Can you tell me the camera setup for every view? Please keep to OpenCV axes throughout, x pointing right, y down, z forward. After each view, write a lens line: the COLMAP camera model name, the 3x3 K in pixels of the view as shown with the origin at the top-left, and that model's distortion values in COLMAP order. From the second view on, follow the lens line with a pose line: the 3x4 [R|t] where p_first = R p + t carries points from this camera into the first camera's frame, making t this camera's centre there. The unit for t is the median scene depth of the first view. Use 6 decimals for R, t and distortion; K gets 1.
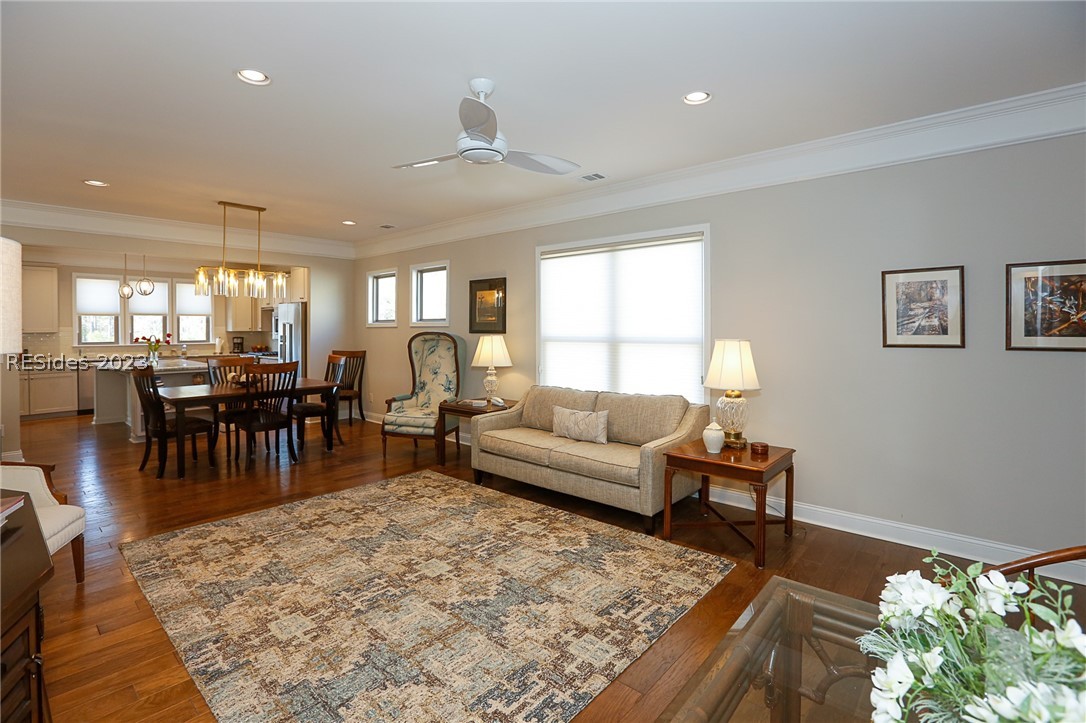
lens RADIAL K [[502.4, 0, 544.9], [0, 502.4, 332.5], [0, 0, 1]] dist [-0.054888, 0.017881]
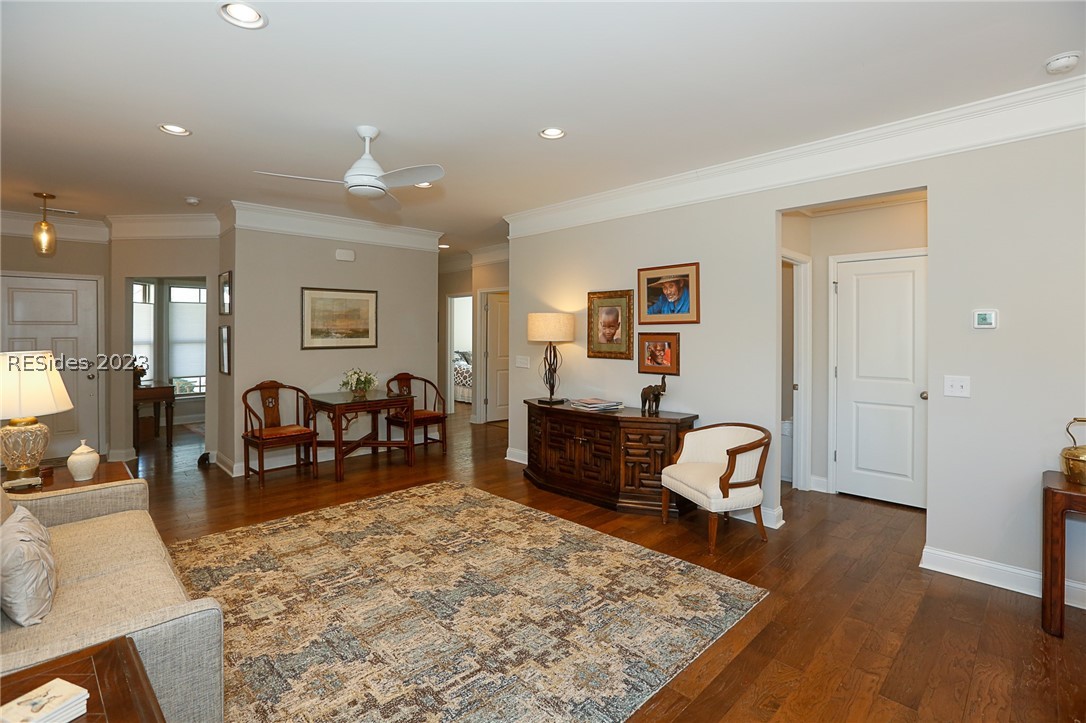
lens RADIAL K [[509.8, 0, 541.7], [0, 509.8, 332.6], [0, 0, 1]] dist [-0.055474, 0.017754]
pose [[-0.996801, 0.002820, 0.079875, -0.508438], [0.003296, 0.999978, 0.005830, -0.016130], [-0.079856, 0.006075, -0.996788, 1.727143]]
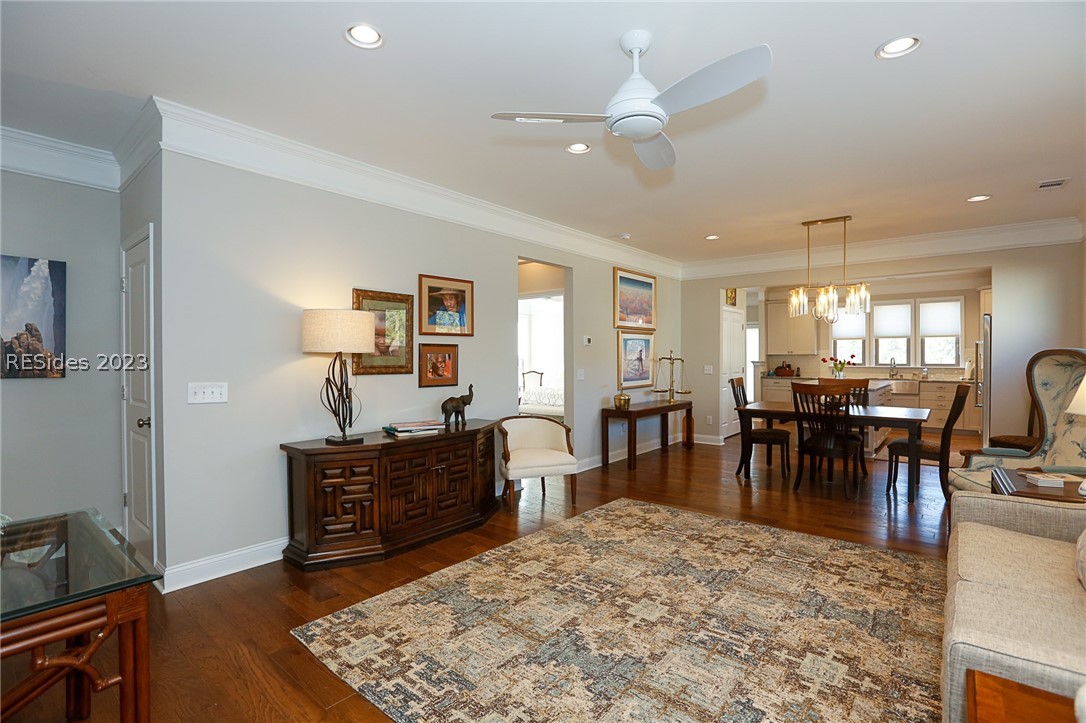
lens RADIAL K [[512.5, 0, 542.6], [0, 512.5, 359.5], [0, 0, 1]] dist [-0.056135, 0.022566]
pose [[0.023507, 0.008063, -0.999691, 0.563501], [-0.008125, 0.999936, 0.007874, 0.018242], [0.999691, 0.007937, 0.023571, 0.661523]]
